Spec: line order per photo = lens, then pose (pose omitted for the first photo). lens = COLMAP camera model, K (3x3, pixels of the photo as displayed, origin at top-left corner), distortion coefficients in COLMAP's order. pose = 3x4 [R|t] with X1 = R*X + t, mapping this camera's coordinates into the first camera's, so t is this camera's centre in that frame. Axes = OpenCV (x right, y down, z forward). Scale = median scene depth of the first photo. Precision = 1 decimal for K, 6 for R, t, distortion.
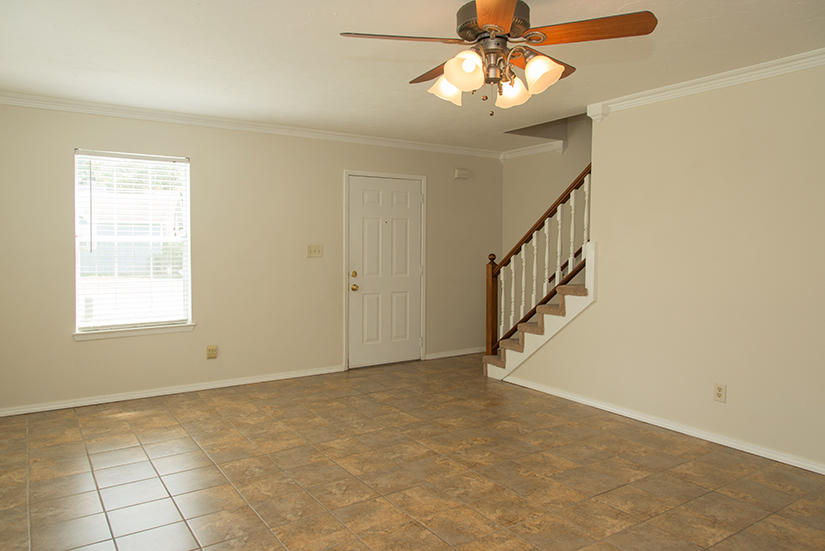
lens RADIAL K [[576.4, 0, 413.1], [0, 576.4, 279.1], [0, 0, 1]] dist [0.002403, -0.014134]
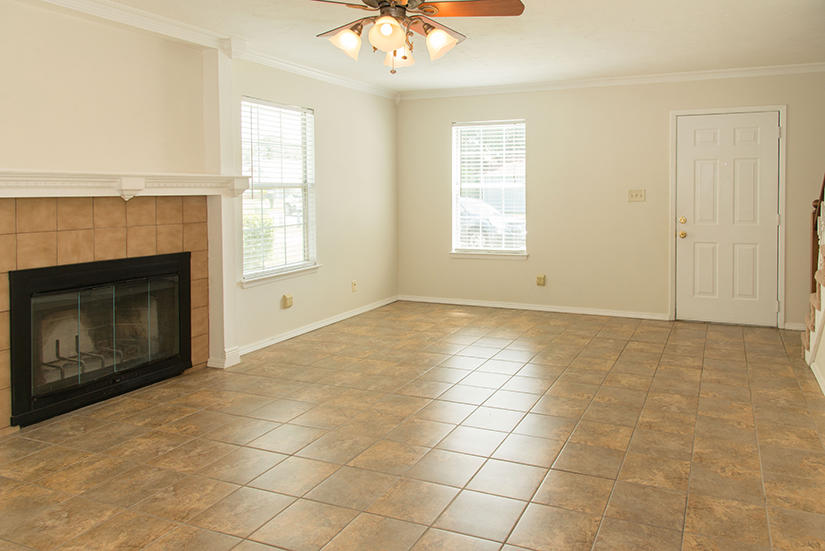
lens RADIAL K [[576.4, 0, 489.1], [0, 576.4, 216.8], [0, 0, 1]] dist [0.002403, -0.014134]
pose [[0.580370, 0.034524, -0.813620, 0.577861], [-0.045997, 0.998896, 0.009575, -0.010449], [0.813053, 0.031867, 0.581318, 0.230615]]
